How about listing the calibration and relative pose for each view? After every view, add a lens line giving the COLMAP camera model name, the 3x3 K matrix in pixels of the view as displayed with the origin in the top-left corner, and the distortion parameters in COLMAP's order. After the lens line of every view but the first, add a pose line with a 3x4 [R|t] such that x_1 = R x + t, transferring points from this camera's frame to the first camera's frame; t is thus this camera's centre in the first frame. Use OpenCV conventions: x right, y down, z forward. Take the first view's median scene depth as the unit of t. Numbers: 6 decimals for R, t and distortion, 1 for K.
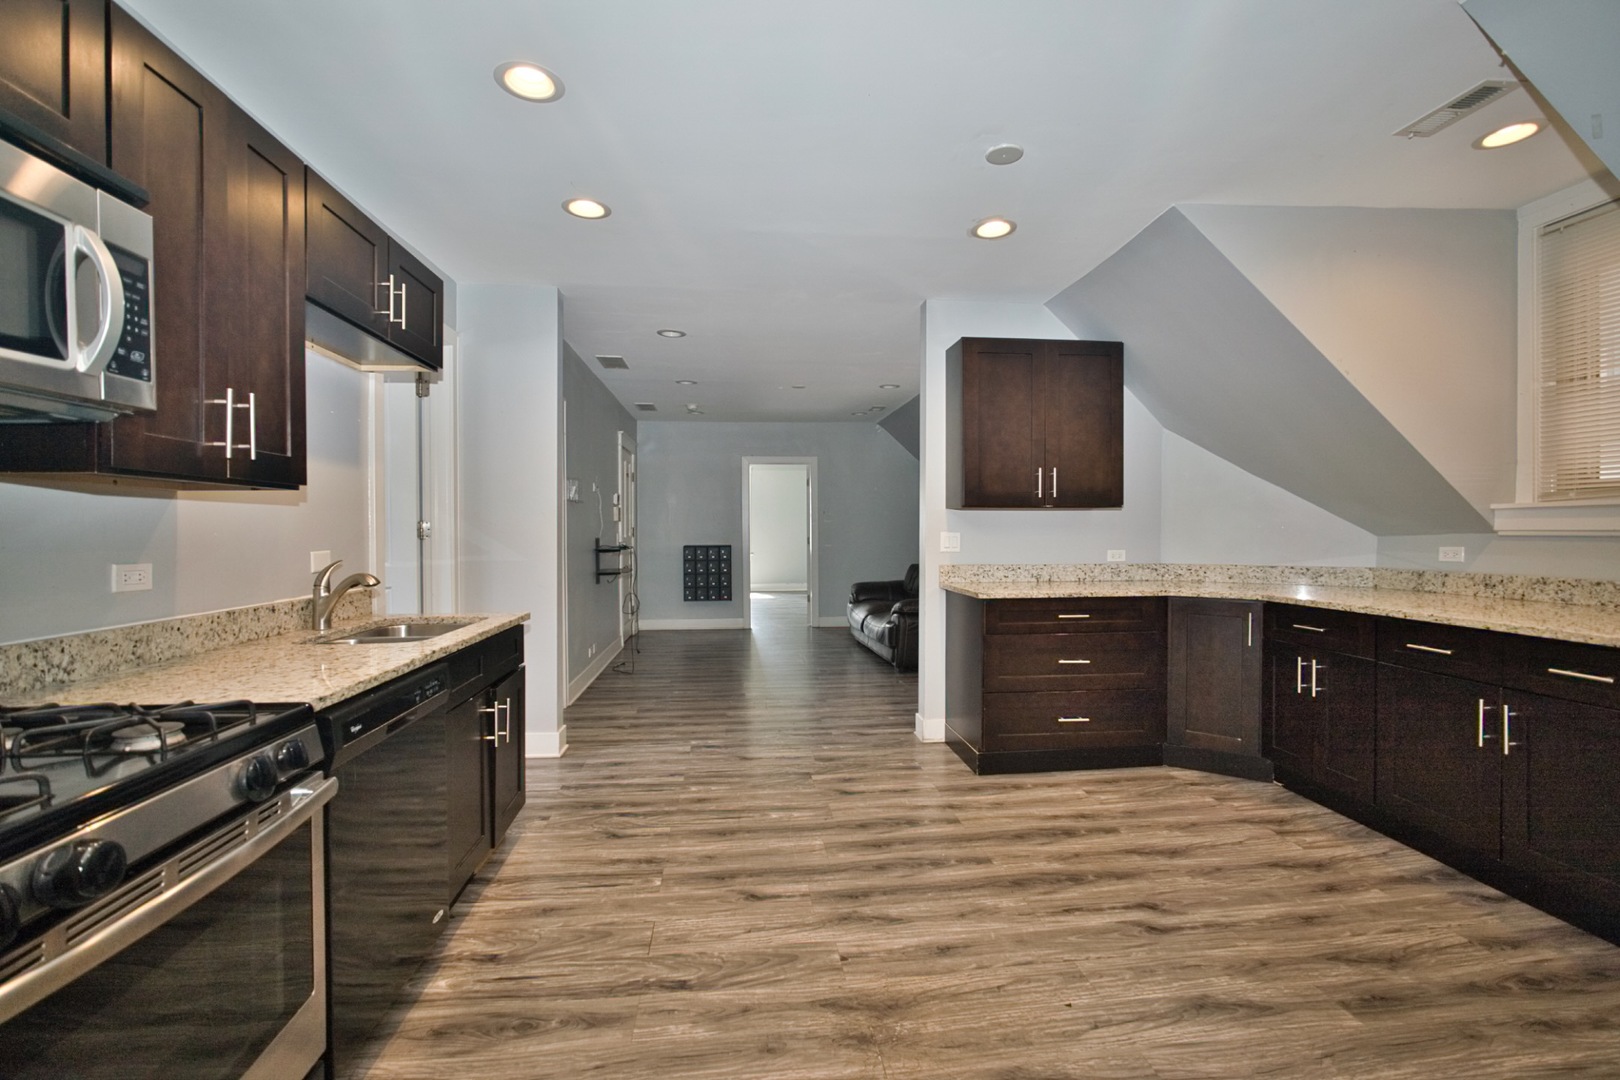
lens RADIAL K [[701.9, 0, 815.2], [0, 701.9, 540.0], [0, 0, 1]] dist [-0.019922, 0.004021]
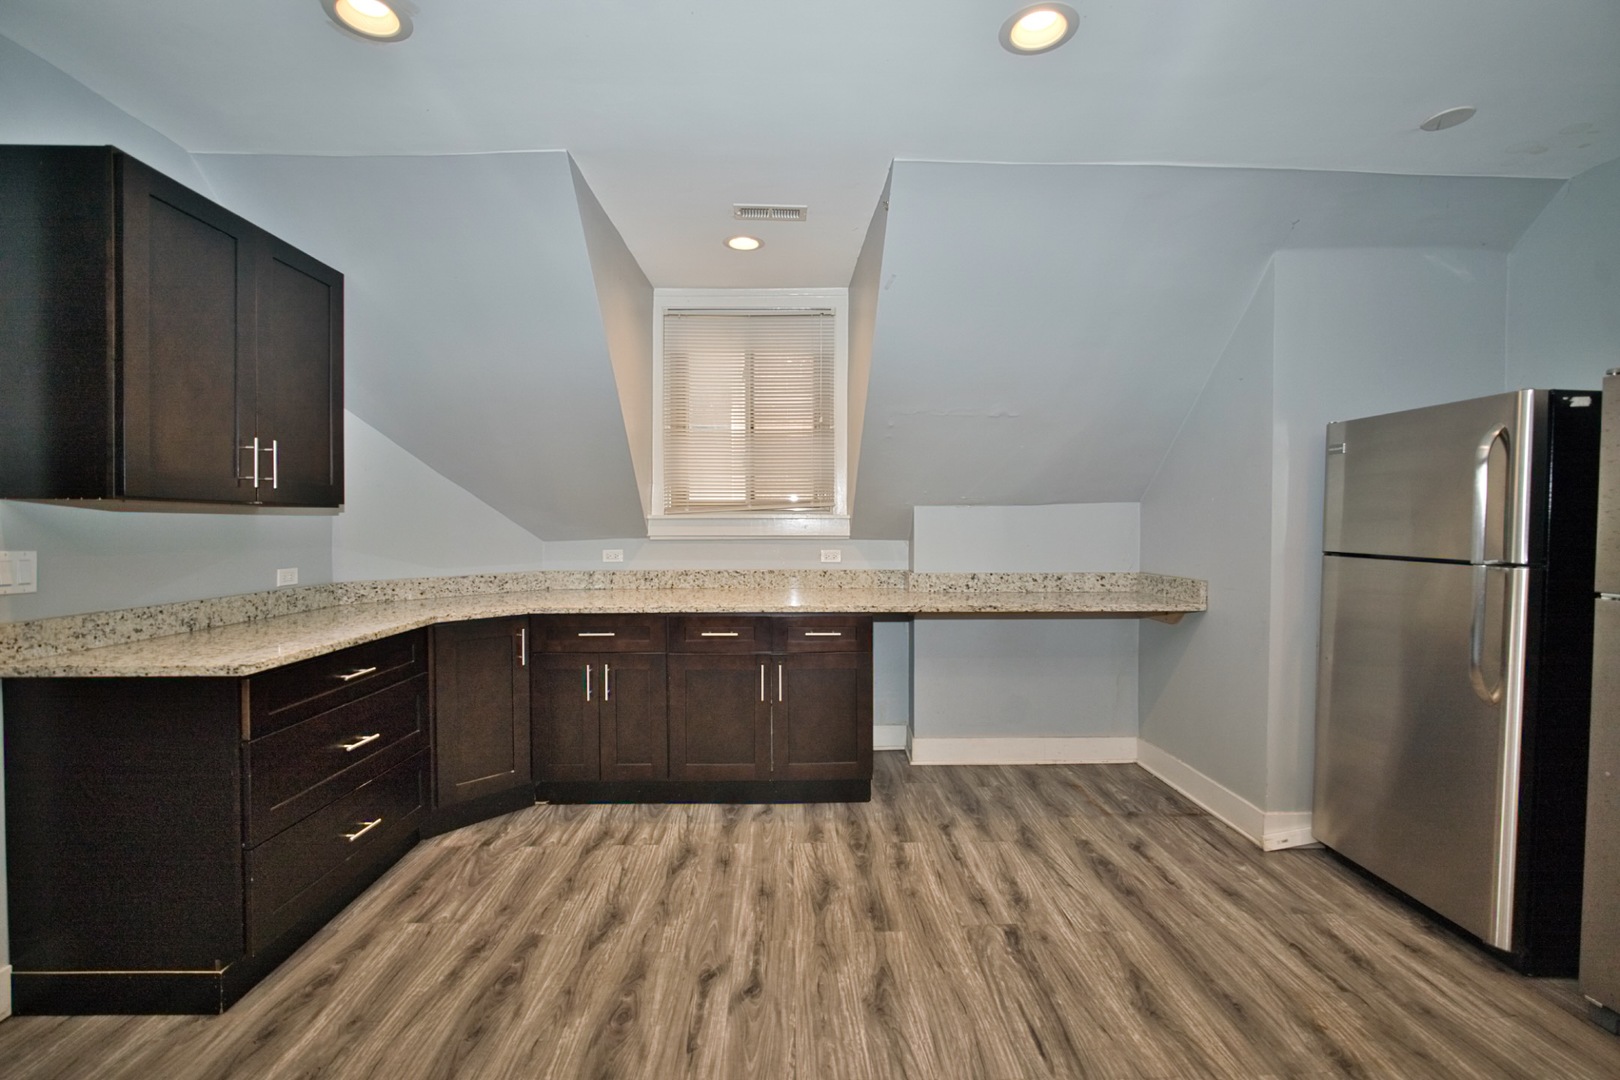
lens RADIAL K [[701.9, 0, 804.7], [0, 701.9, 540.1], [0, 0, 1]] dist [-0.019922, 0.004021]
pose [[0.090477, -0.017088, 0.995752, -0.277973], [0.015882, 0.999750, 0.015714, -0.022325], [-0.995772, 0.014393, 0.090726, 0.604417]]
